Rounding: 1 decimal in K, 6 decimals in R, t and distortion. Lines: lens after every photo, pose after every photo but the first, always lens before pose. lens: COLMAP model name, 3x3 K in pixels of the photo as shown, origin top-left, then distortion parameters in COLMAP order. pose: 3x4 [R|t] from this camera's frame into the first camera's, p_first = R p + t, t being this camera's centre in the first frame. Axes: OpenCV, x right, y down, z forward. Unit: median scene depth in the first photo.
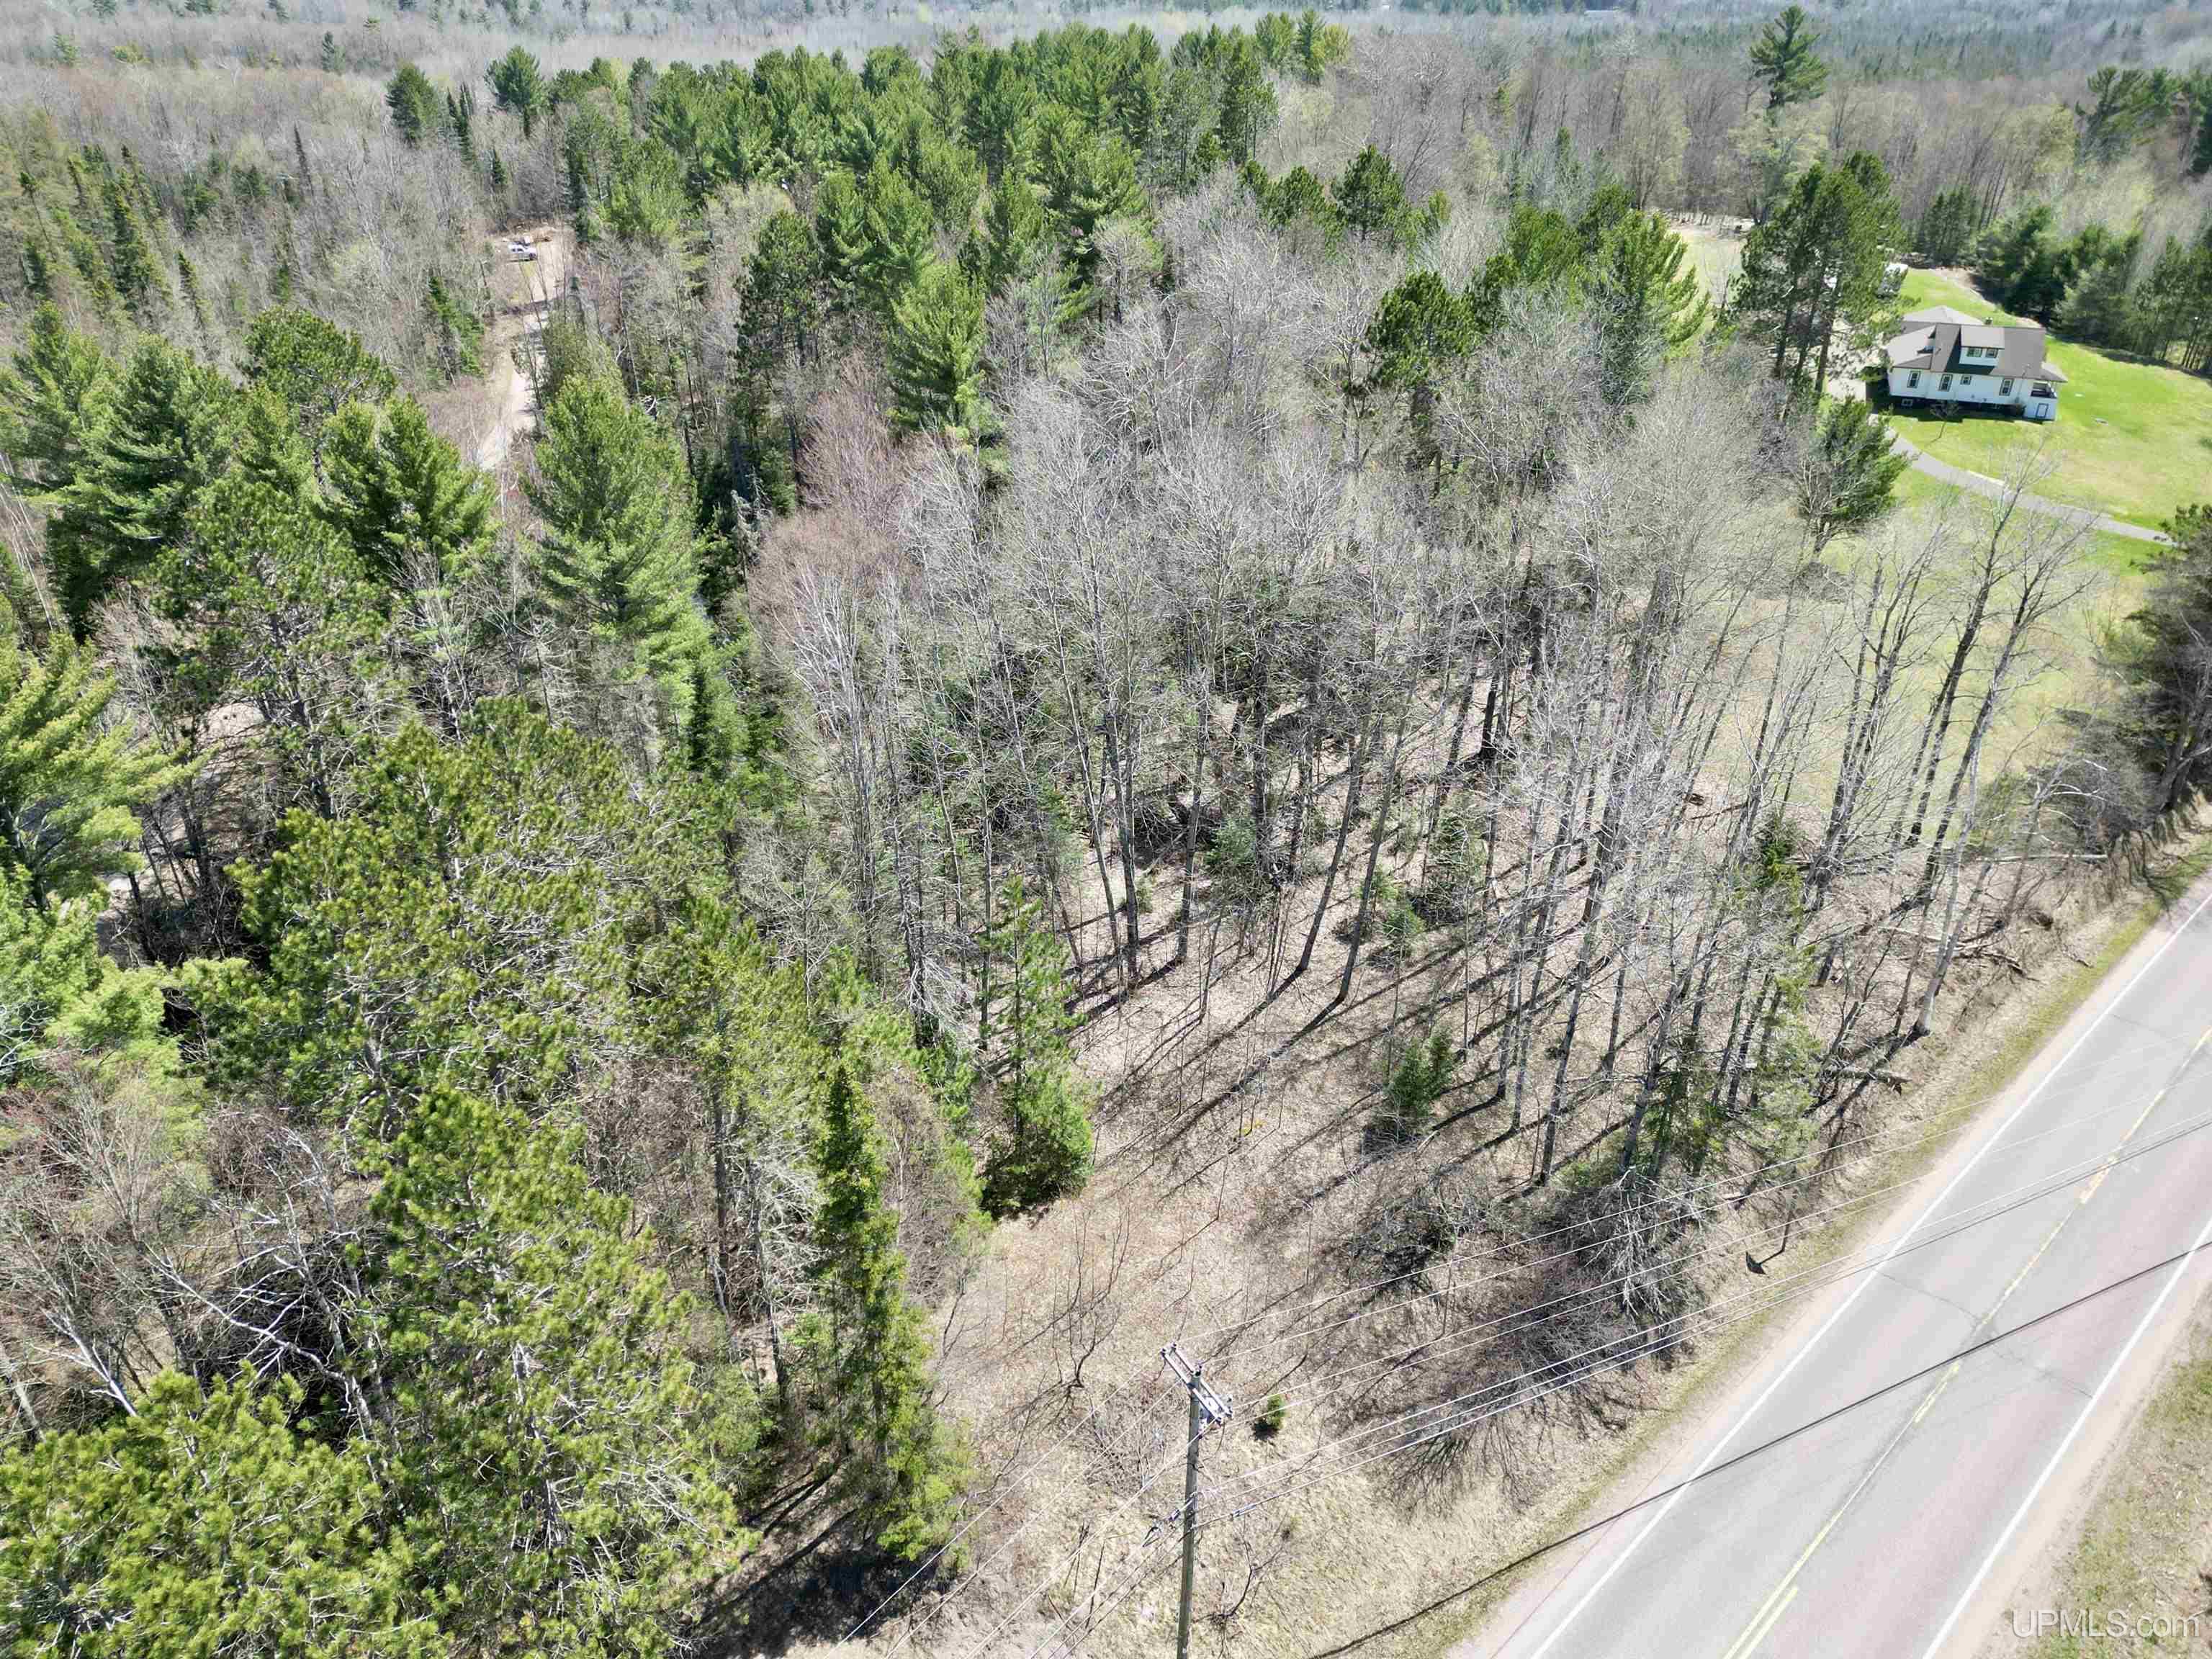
lens RADIAL K [[1548.1, 0, 1095.8], [0, 1548.1, 825.5], [0, 0, 1]] dist [0.059389, -0.044593]
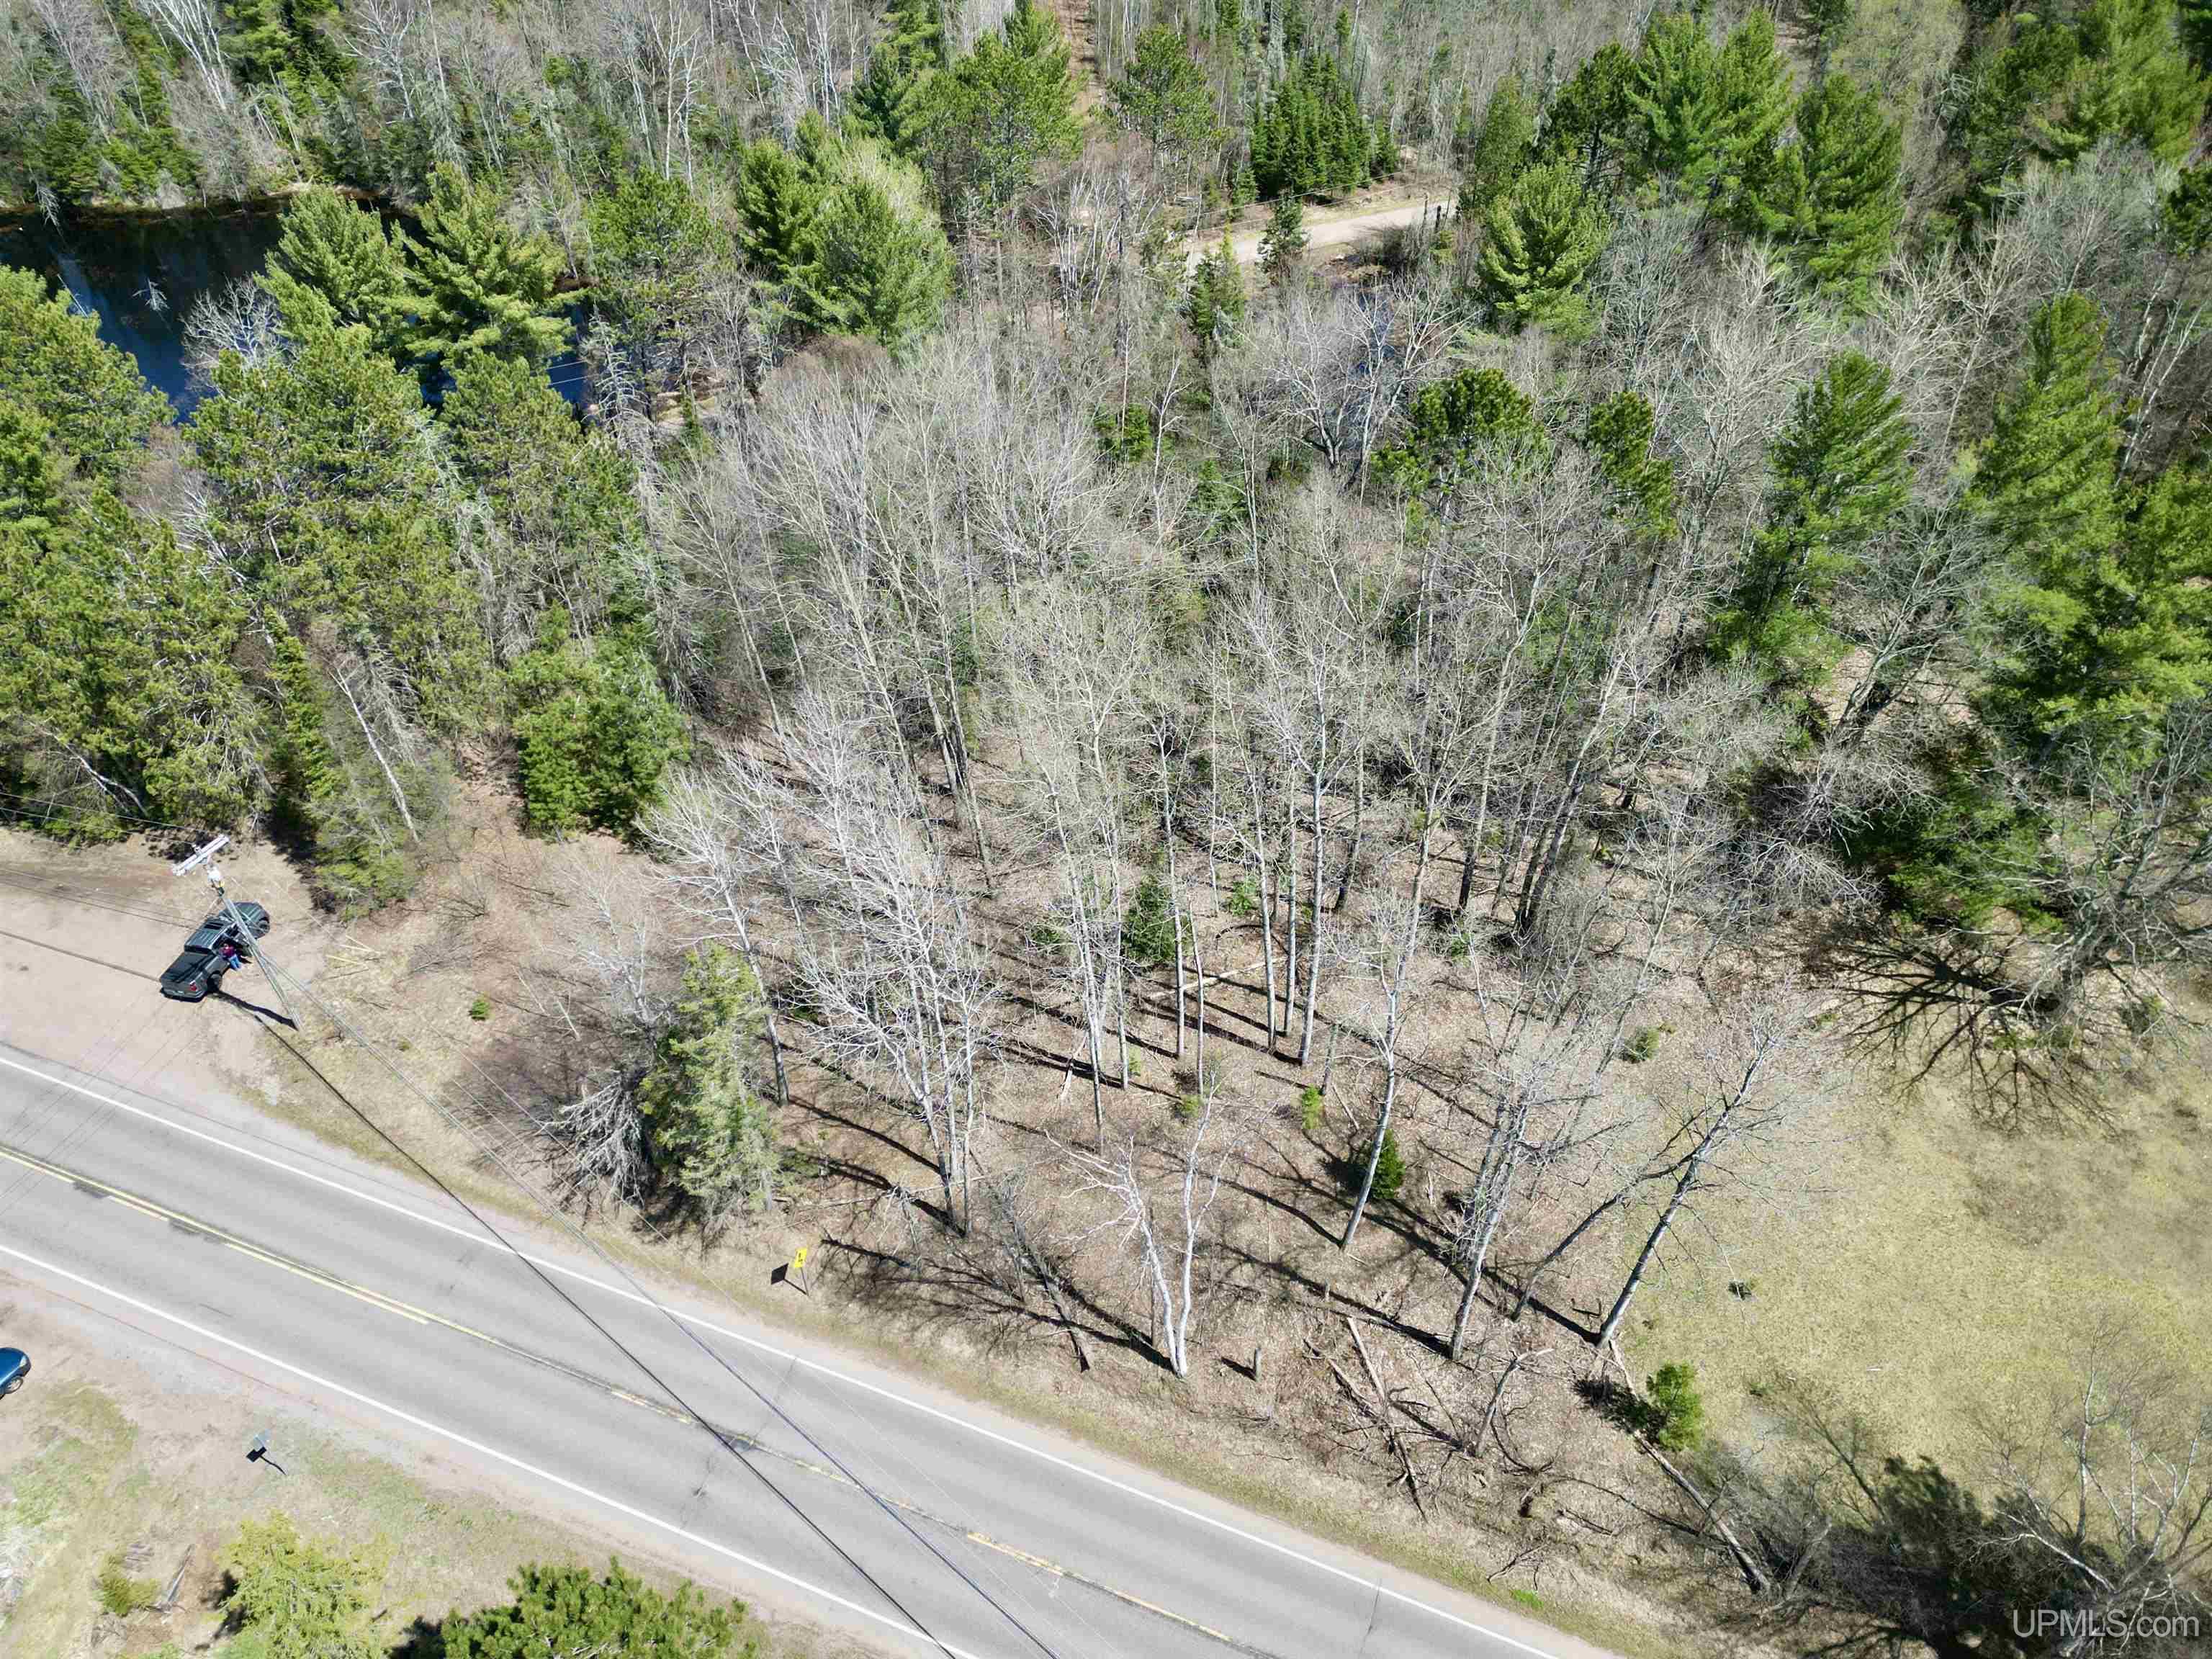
lens RADIAL K [[1548.1, 0, 1103.7], [0, 1548.1, 830.8], [0, 0, 1]] dist [0.059389, -0.044593]
pose [[0.436087, 0.611074, -0.660618, 0.942808], [-0.434146, 0.785880, 0.440353, -0.502870], [0.788255, 0.094772, 0.608007, 0.412080]]
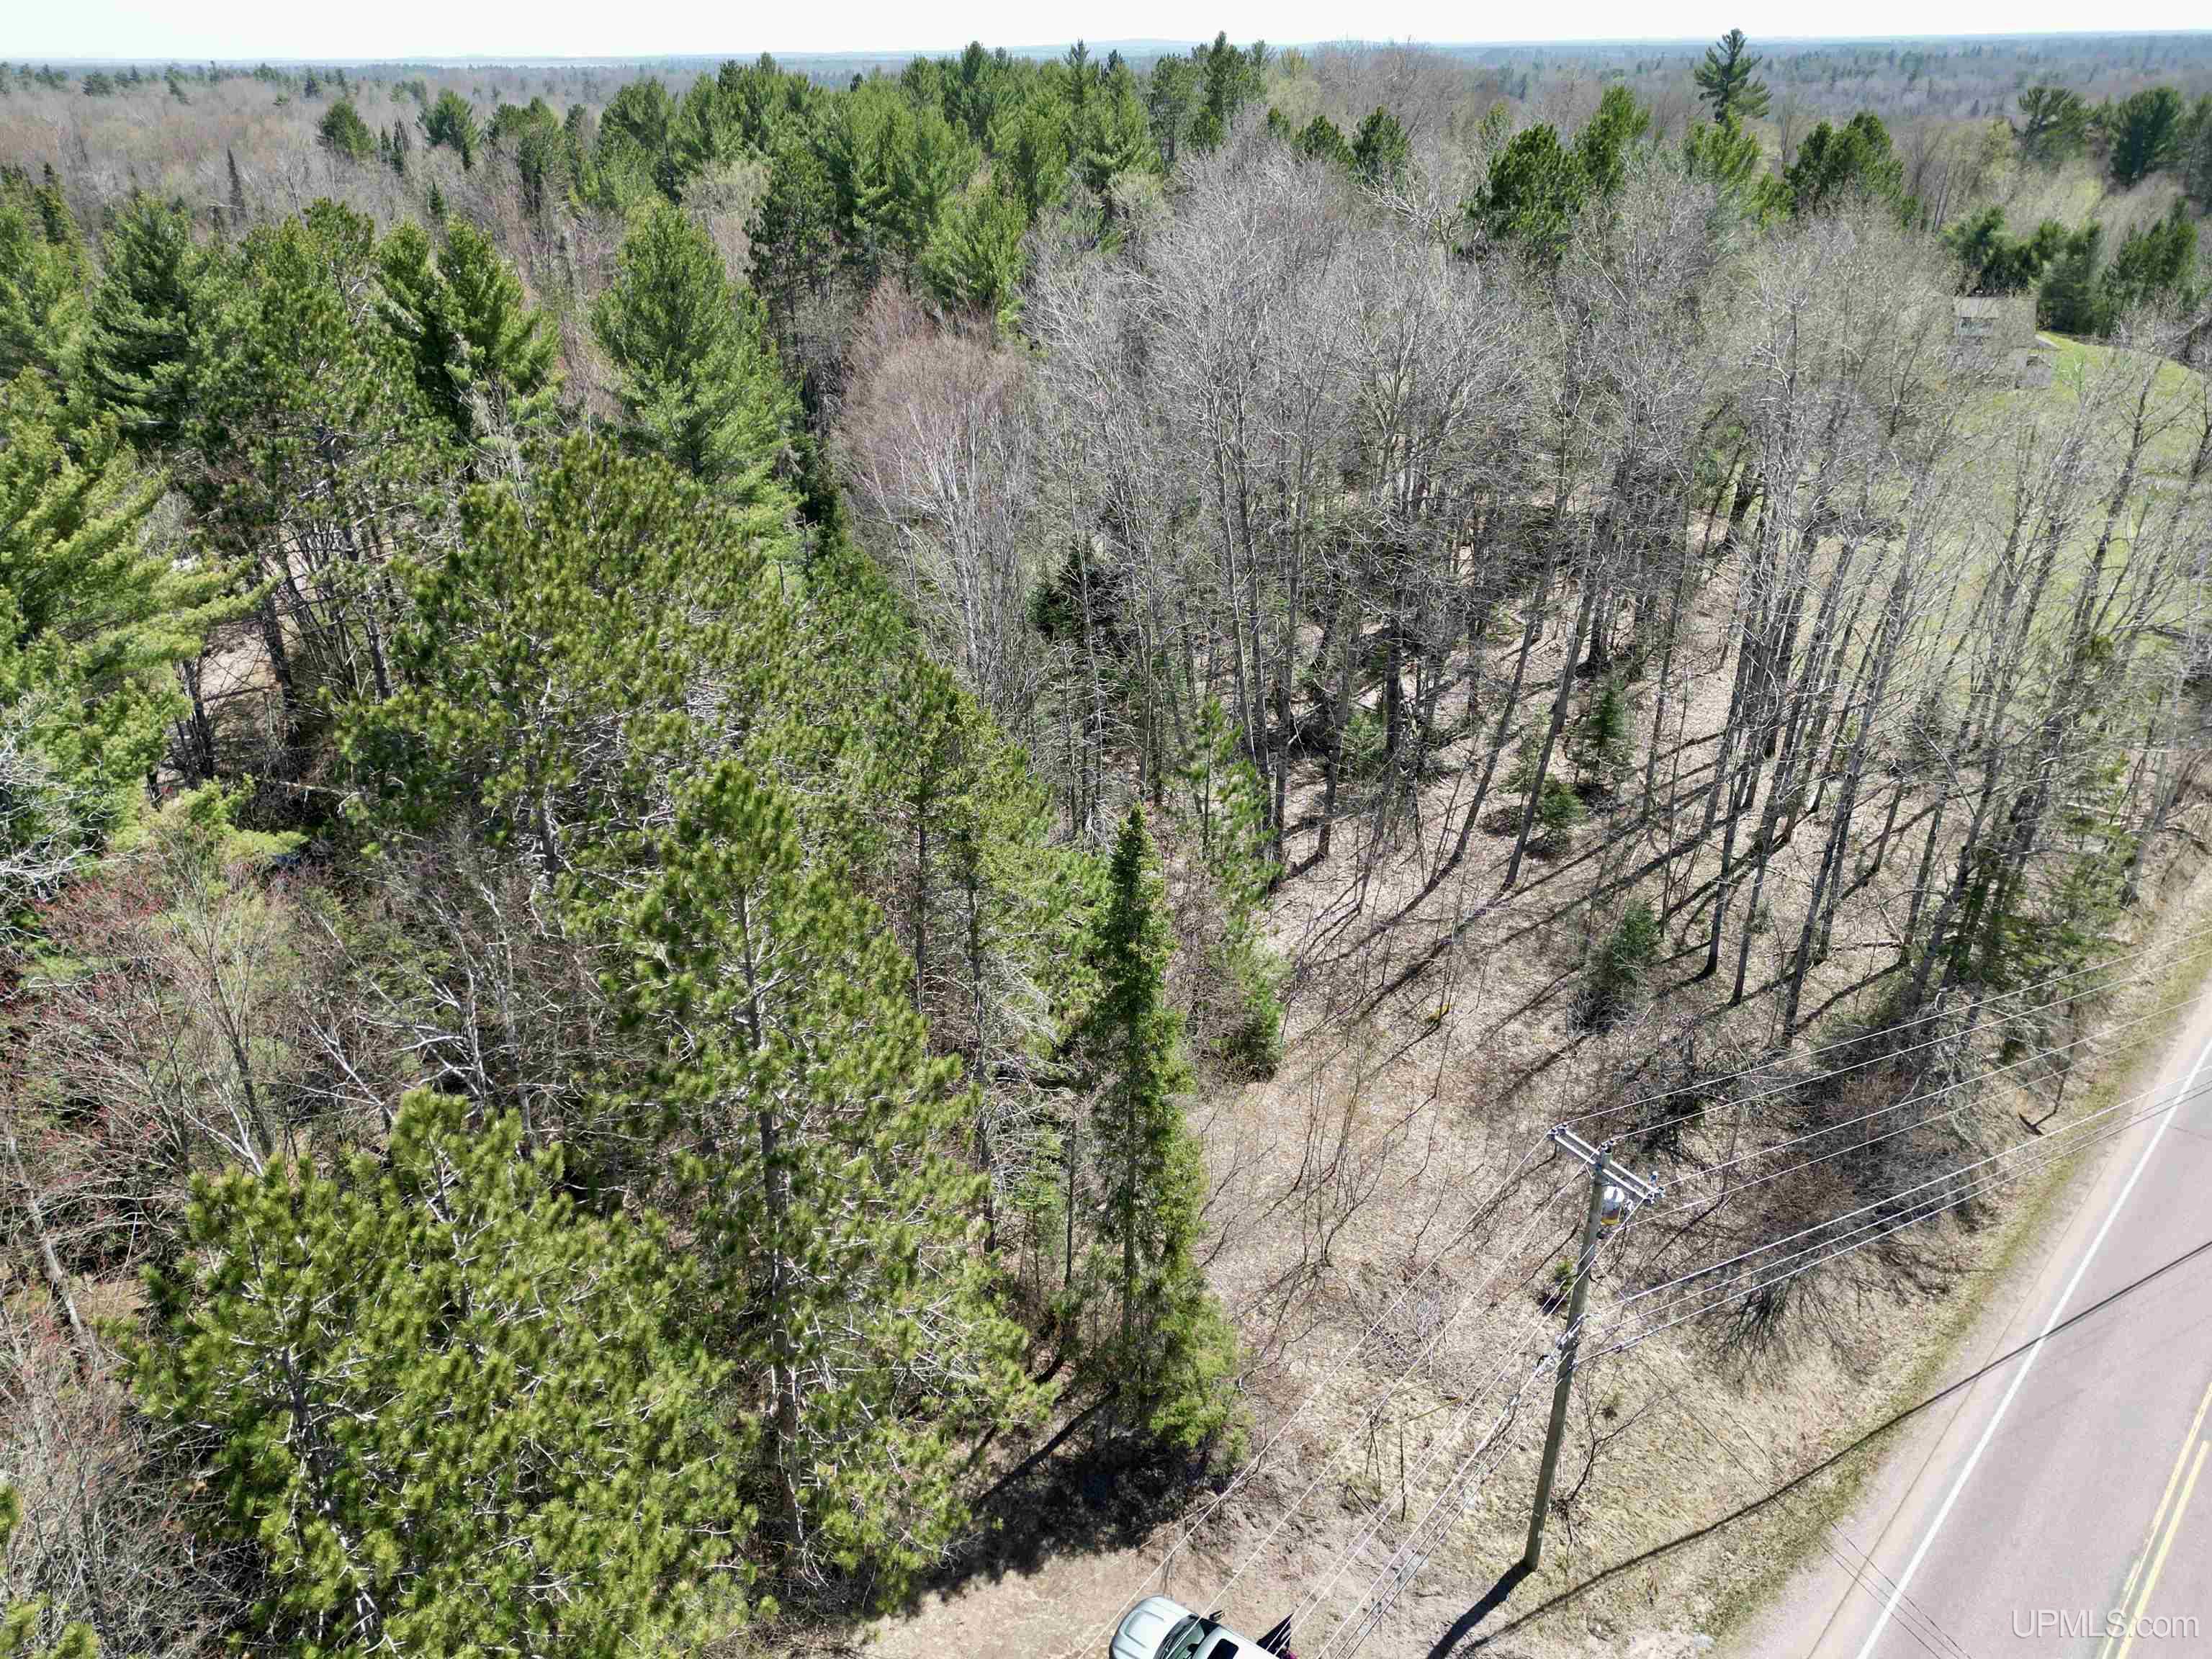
lens RADIAL K [[1548.1, 0, 1094.6], [0, 1548.1, 825.8], [0, 0, 1]] dist [0.059389, -0.044593]
pose [[0.998200, -0.028033, 0.053017, -0.136095], [0.030823, 0.998142, -0.052564, 0.122990], [-0.051445, 0.054103, 0.997209, 0.108469]]
